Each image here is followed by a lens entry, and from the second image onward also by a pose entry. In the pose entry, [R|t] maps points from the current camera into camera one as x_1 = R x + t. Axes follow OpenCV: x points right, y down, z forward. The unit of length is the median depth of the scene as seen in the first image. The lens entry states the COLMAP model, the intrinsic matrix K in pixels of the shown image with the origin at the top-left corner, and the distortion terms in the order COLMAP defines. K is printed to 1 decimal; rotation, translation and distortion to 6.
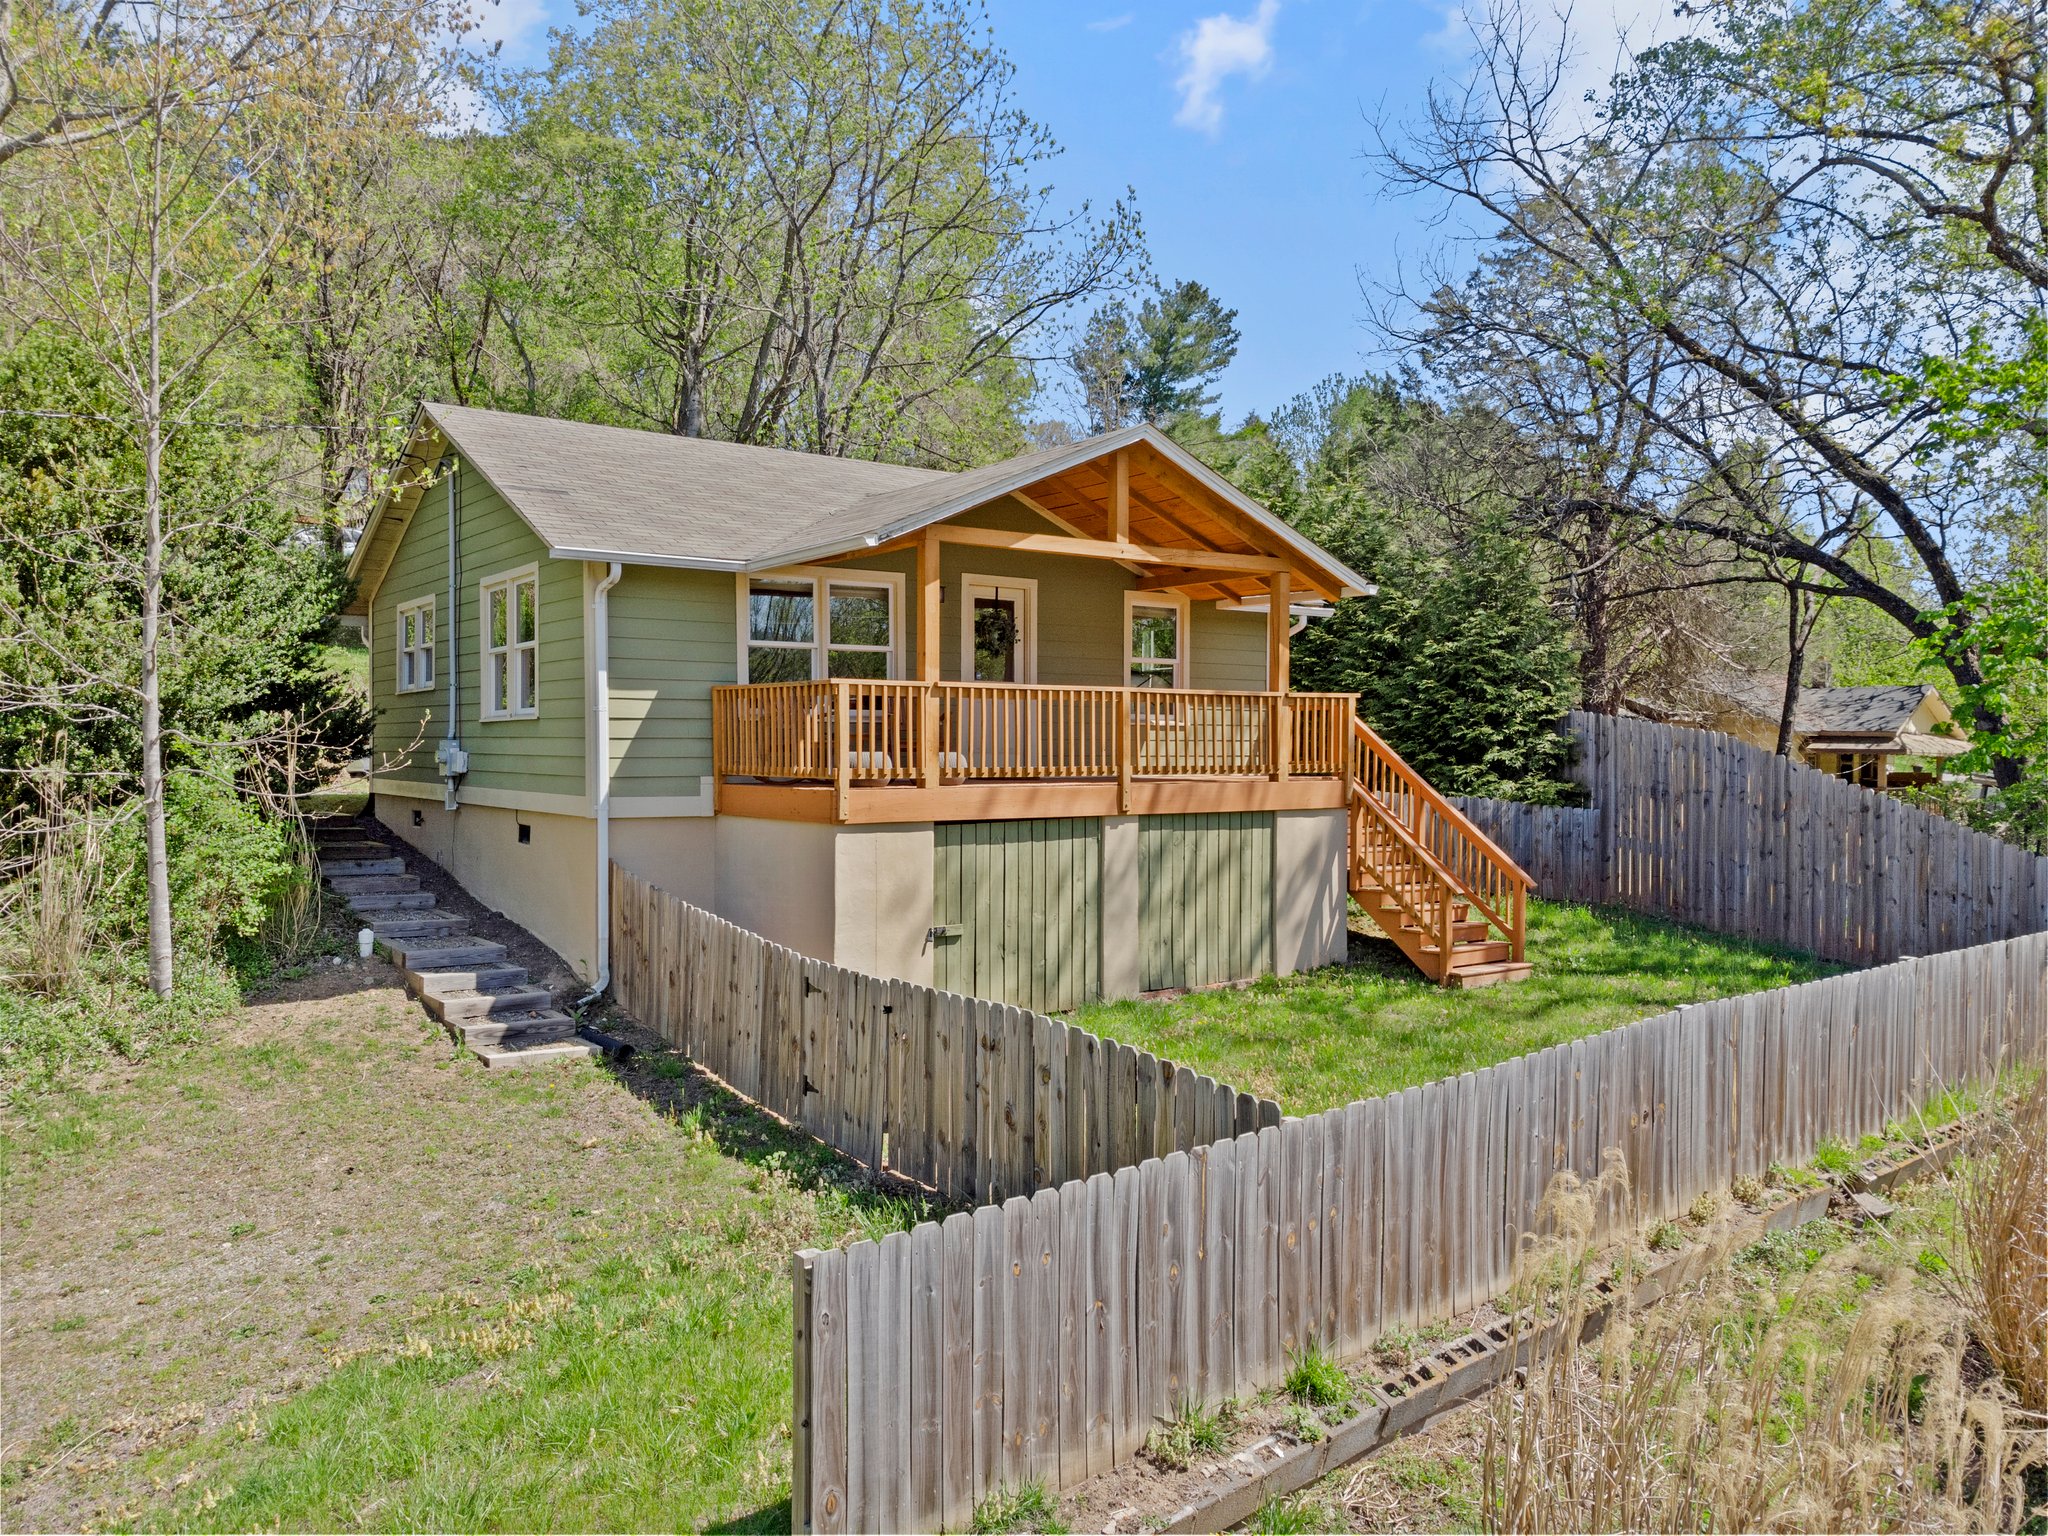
lens RADIAL K [[1524.7, 0, 1011.8], [0, 1524.7, 765.6], [0, 0, 1]] dist [0.005294, 0.025658]
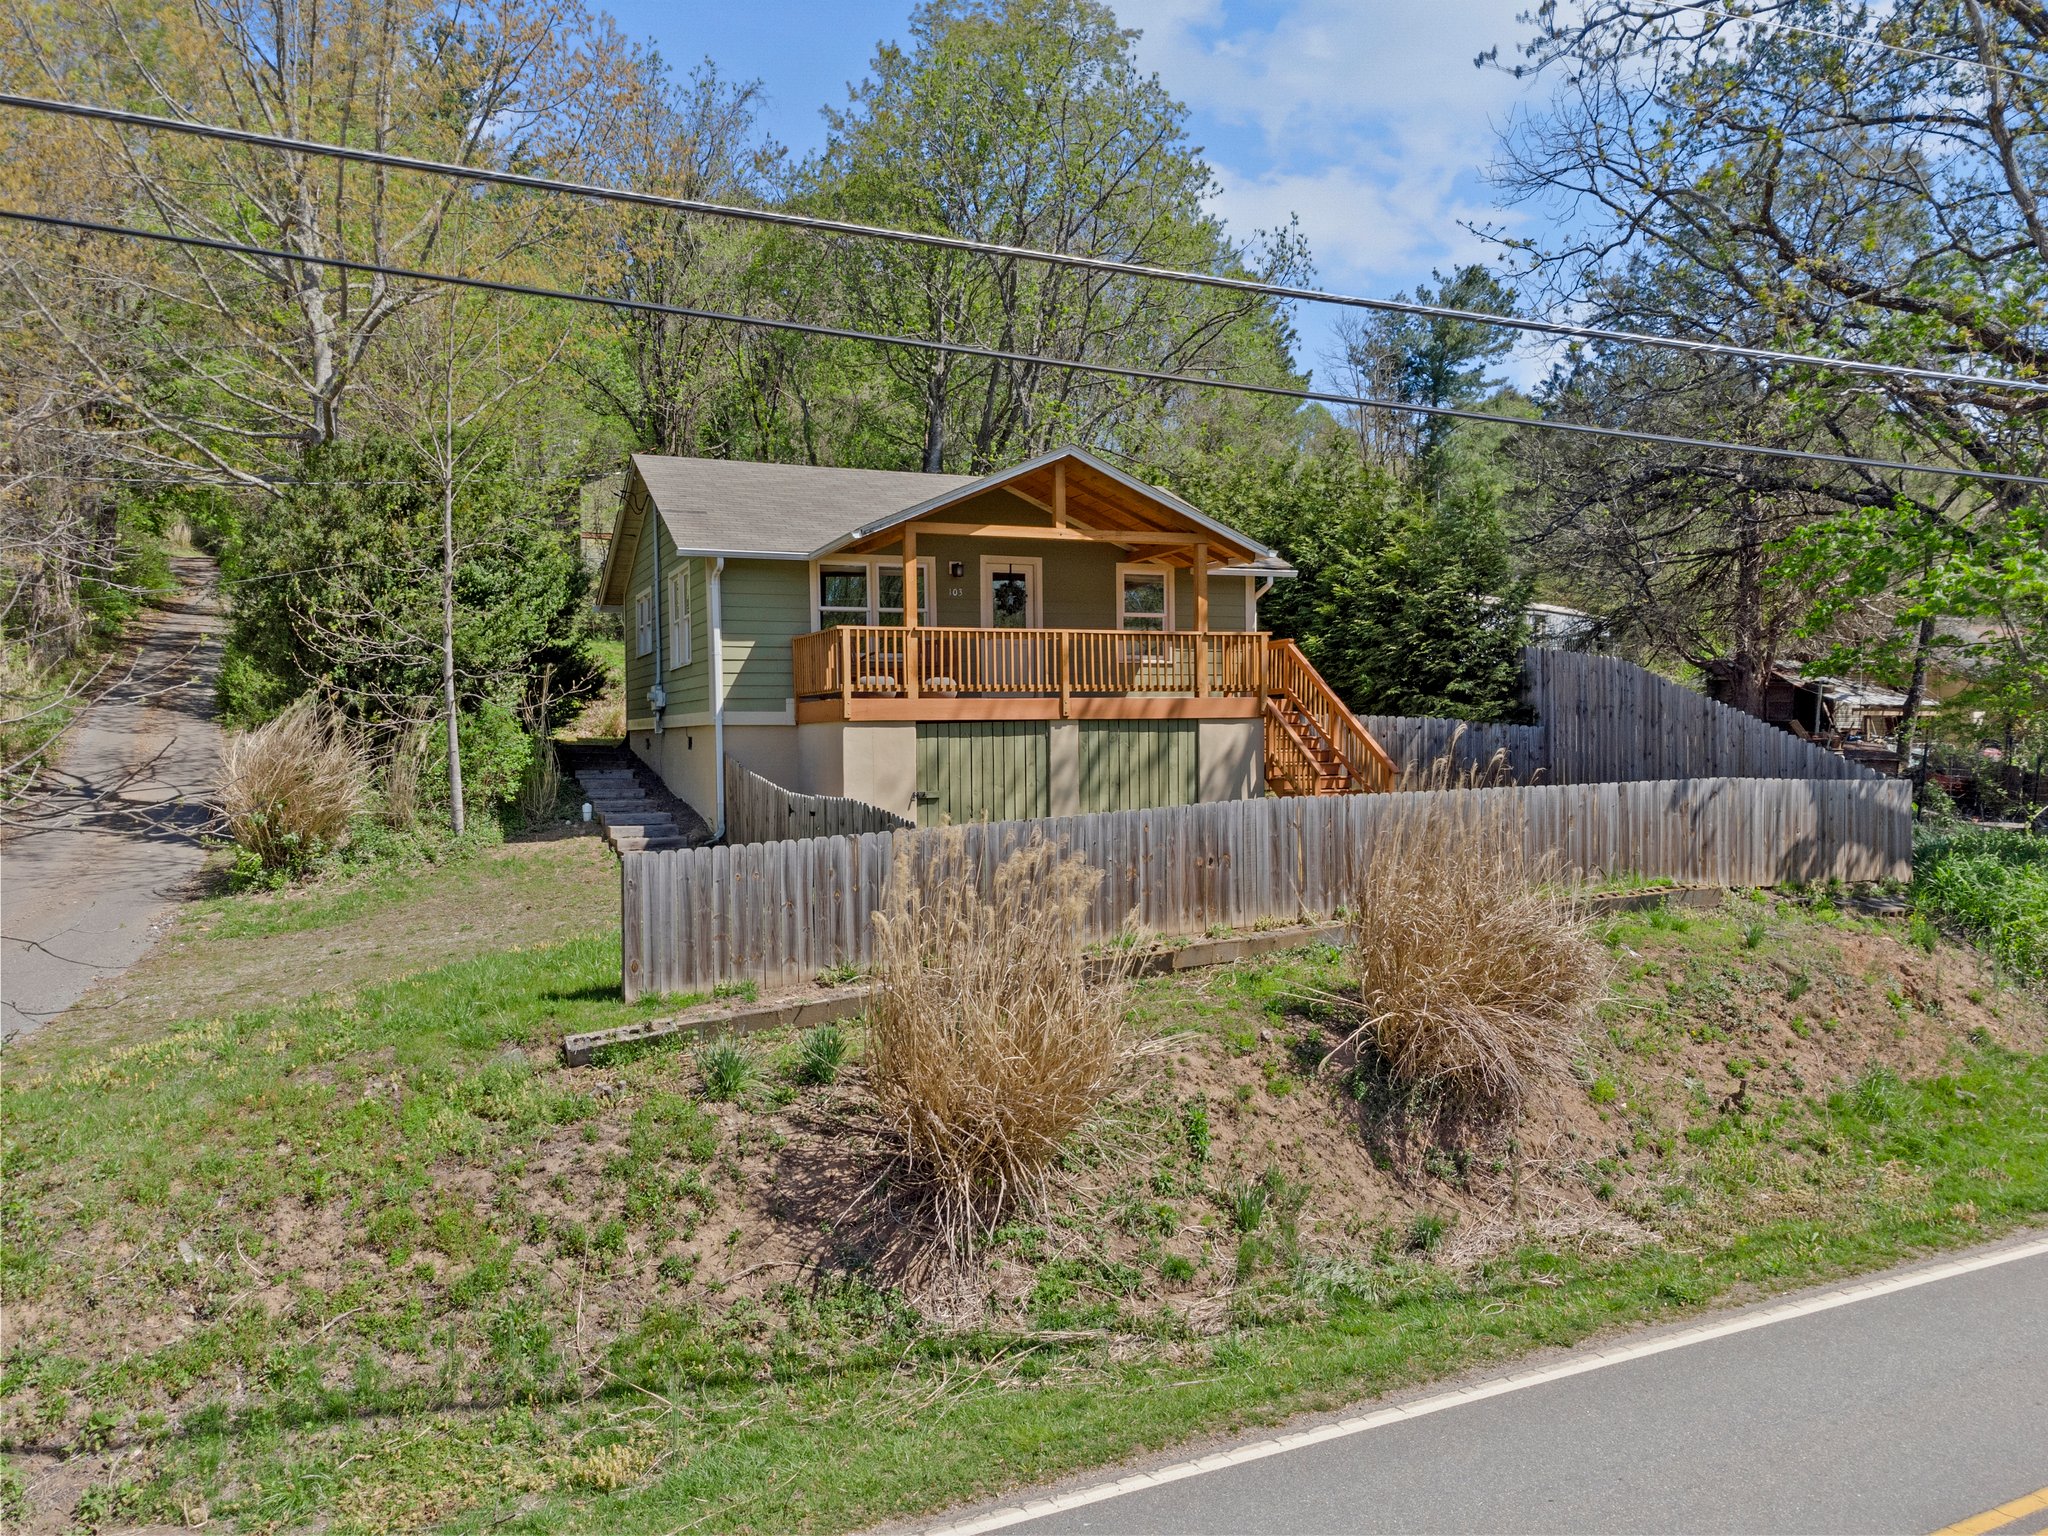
lens RADIAL K [[1524.7, 0, 1015.7], [0, 1524.7, 766.7], [0, 0, 1]] dist [0.005294, 0.025658]
pose [[0.972042, -0.011505, -0.234527, 0.360436], [0.012132, 0.999926, 0.001234, 0.074154], [0.234495, -0.004045, 0.972109, -0.393961]]
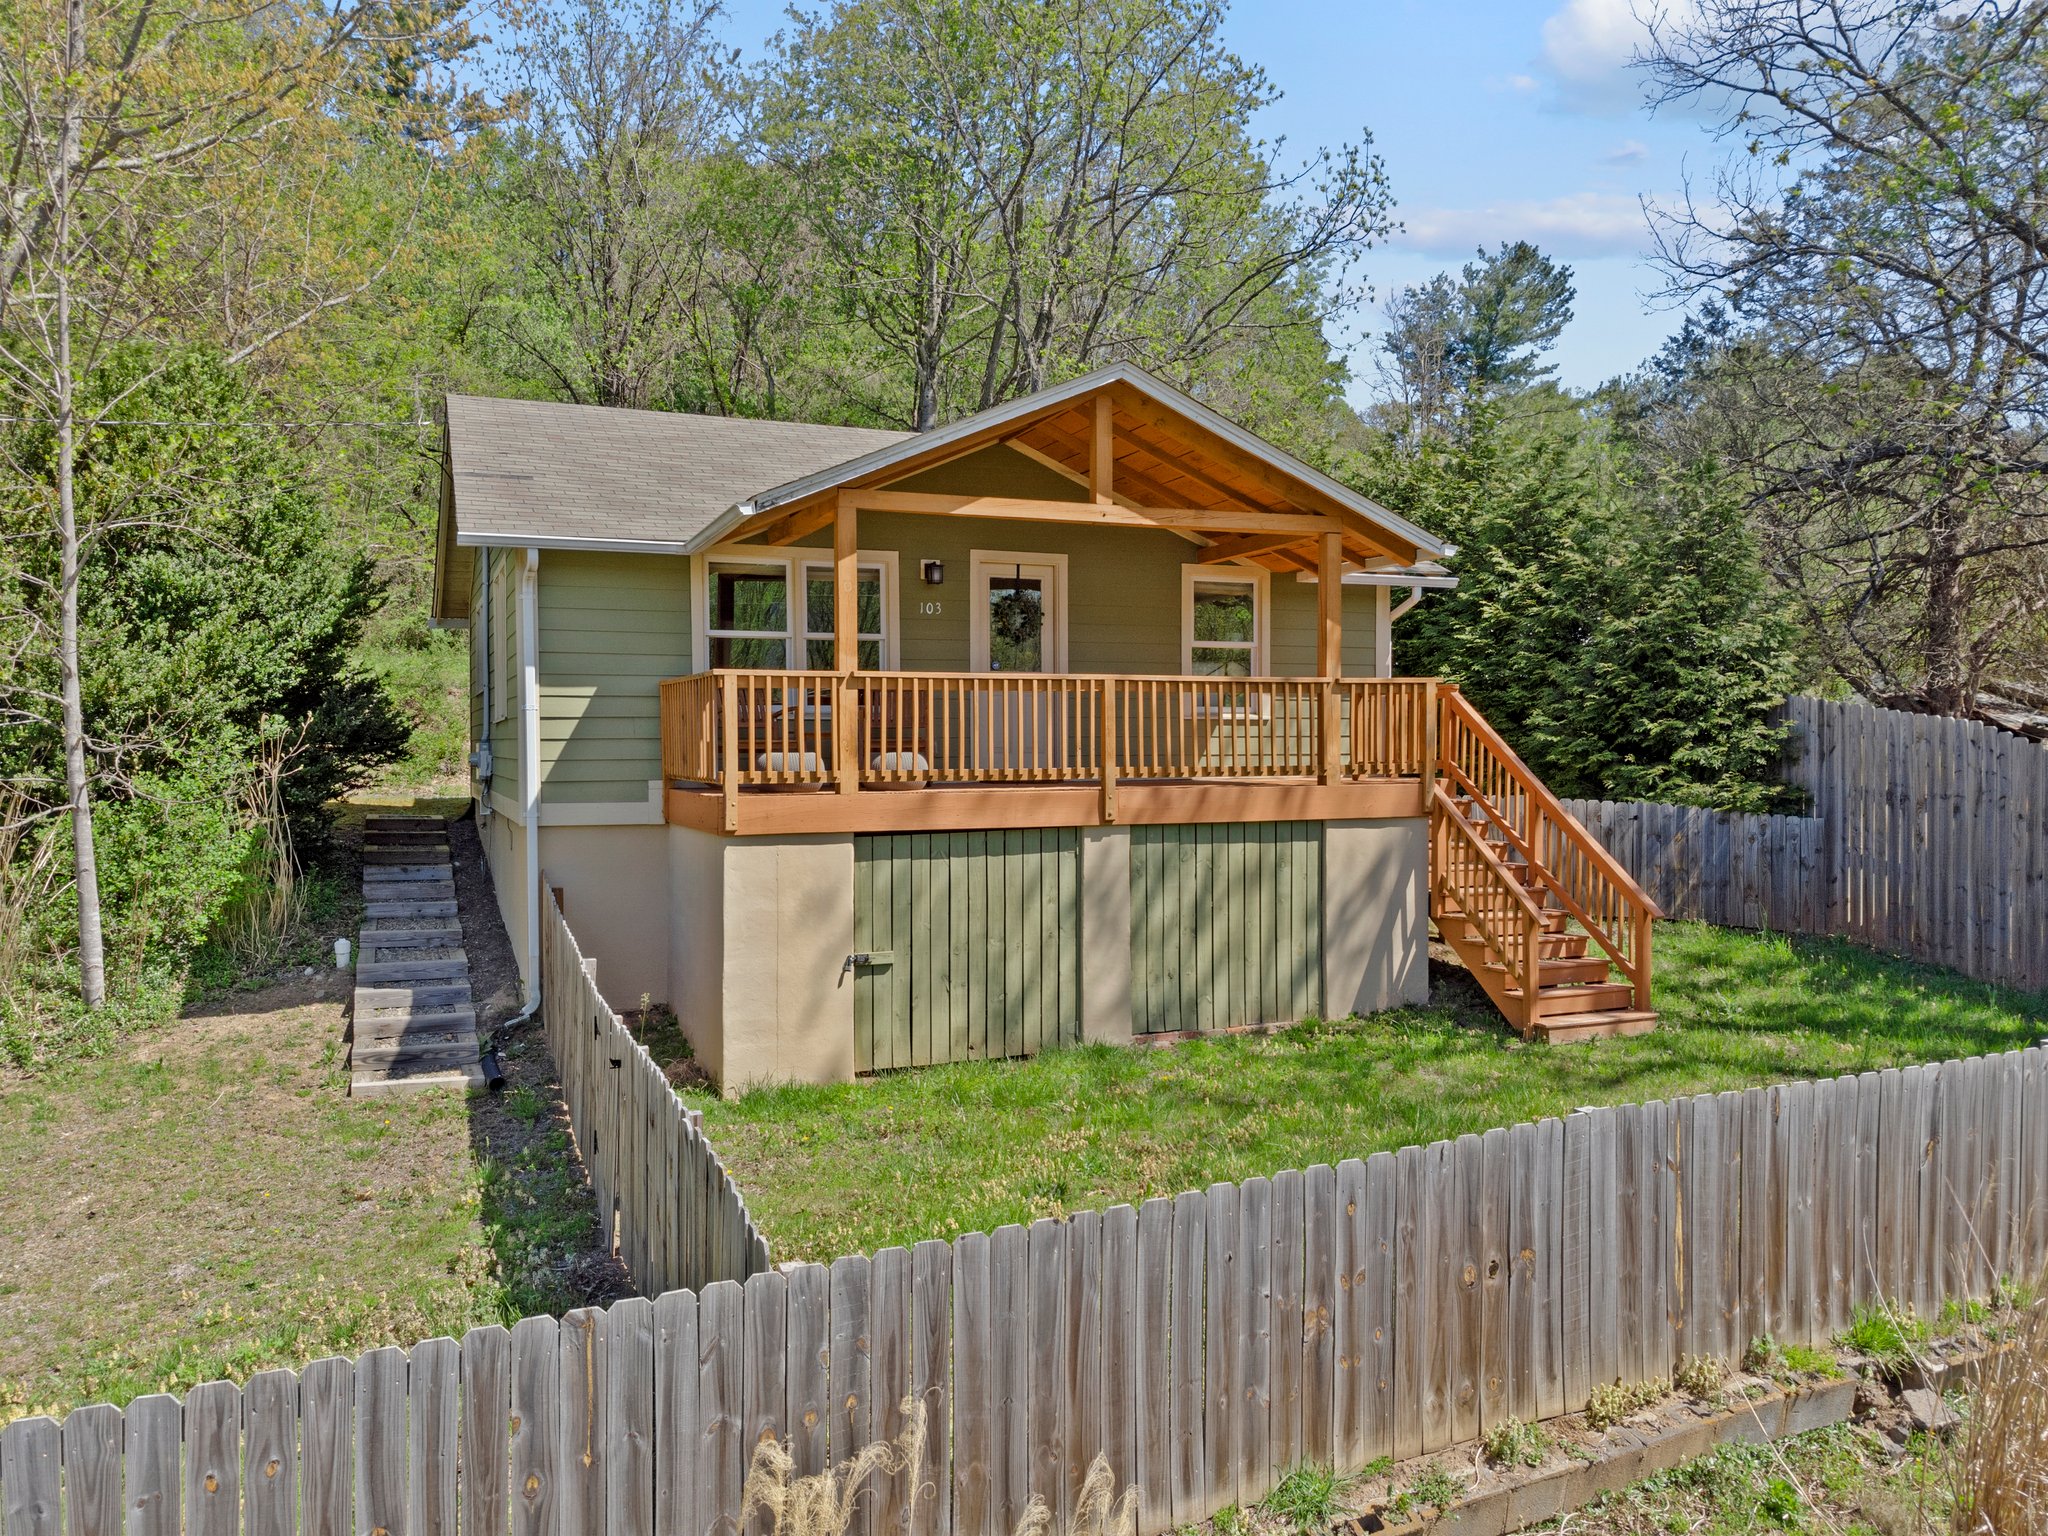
lens RADIAL K [[1524.7, 0, 1018.6], [0, 1524.7, 770.1], [0, 0, 1]] dist [0.005294, 0.025658]
pose [[0.972434, -0.003040, -0.233159, 0.221591], [0.003685, 0.999990, 0.002331, -0.000367], [0.233150, -0.003126, 0.972436, 0.163813]]
